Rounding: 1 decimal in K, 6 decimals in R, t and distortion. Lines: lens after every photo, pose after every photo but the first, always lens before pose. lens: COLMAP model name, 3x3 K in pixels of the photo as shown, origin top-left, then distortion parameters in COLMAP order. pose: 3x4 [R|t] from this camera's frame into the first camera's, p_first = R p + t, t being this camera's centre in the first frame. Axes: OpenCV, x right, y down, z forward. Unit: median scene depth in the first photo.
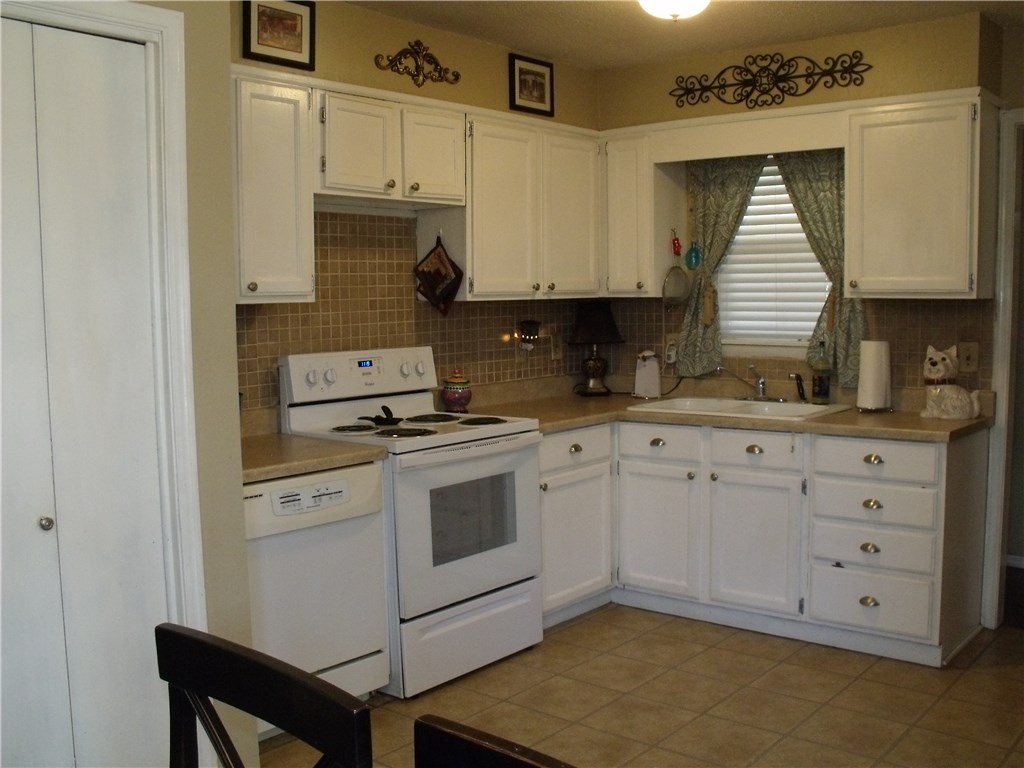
lens RADIAL K [[1027.1, 0, 528.6], [0, 1027.1, 404.1], [0, 0, 1]] dist [-0.218658, 0.252504]
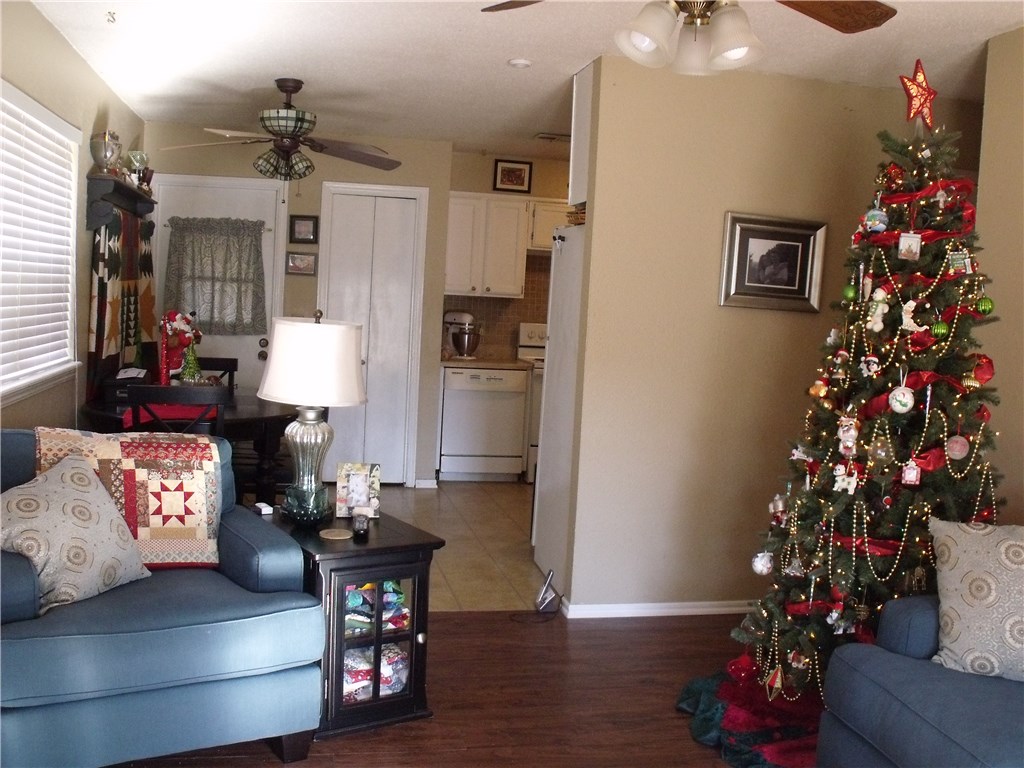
lens RADIAL K [[1027.1, 0, 528.6], [0, 1027.1, 404.1], [0, 0, 1]] dist [-0.218658, 0.252504]
pose [[0.791878, 0.113833, -0.599976, 1.124699], [-0.126341, 0.991756, 0.021414, 0.074985], [0.597468, 0.058844, 0.799731, -0.731947]]
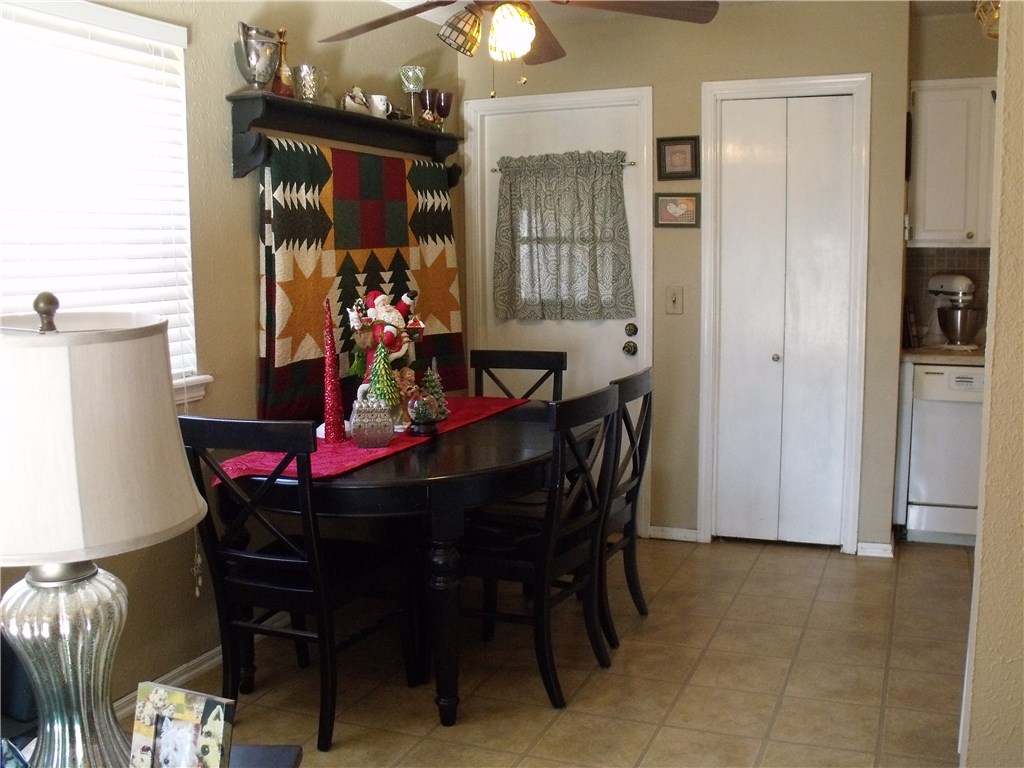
lens RADIAL K [[1027.1, 0, 528.6], [0, 1027.1, 404.1], [0, 0, 1]] dist [-0.218658, 0.252504]
pose [[0.310577, 0.143913, -0.939591, 0.782210], [-0.095361, 0.988203, 0.119838, 0.013081], [0.945753, 0.052381, 0.320637, -0.047963]]
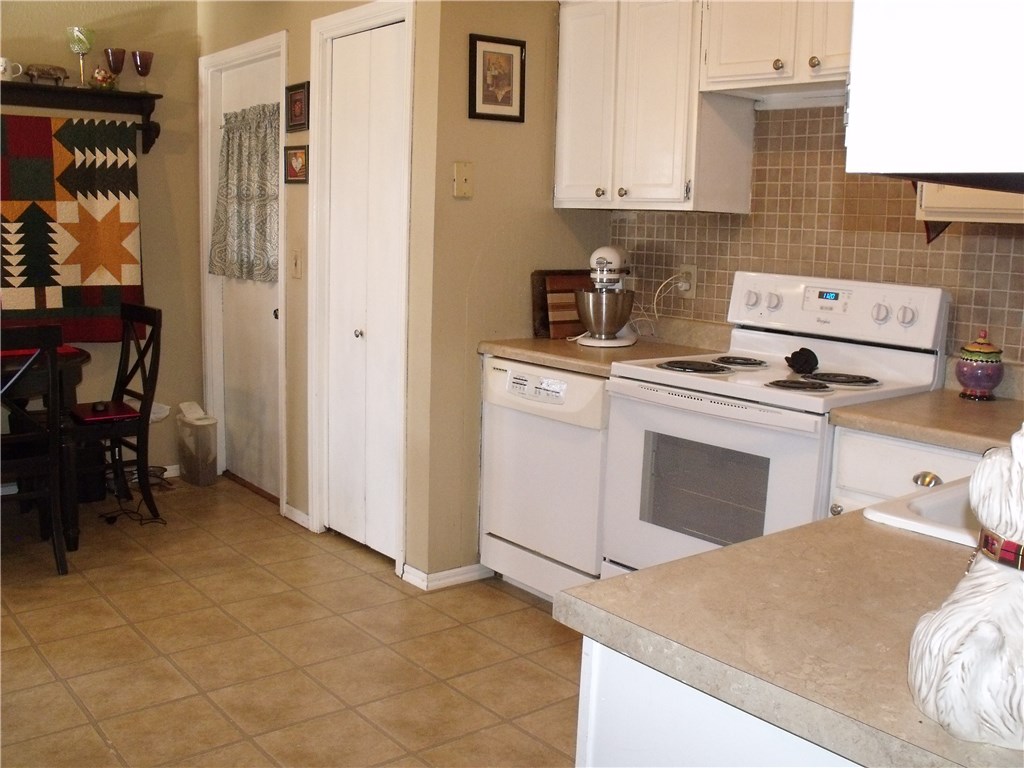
lens RADIAL K [[1027.1, 0, 528.6], [0, 1027.1, 404.1], [0, 0, 1]] dist [-0.218658, 0.252504]
pose [[-0.190230, 0.177188, -0.965617, 0.721042], [-0.131854, 0.970055, 0.203978, -0.095749], [0.972845, 0.166123, -0.161170, 1.009201]]
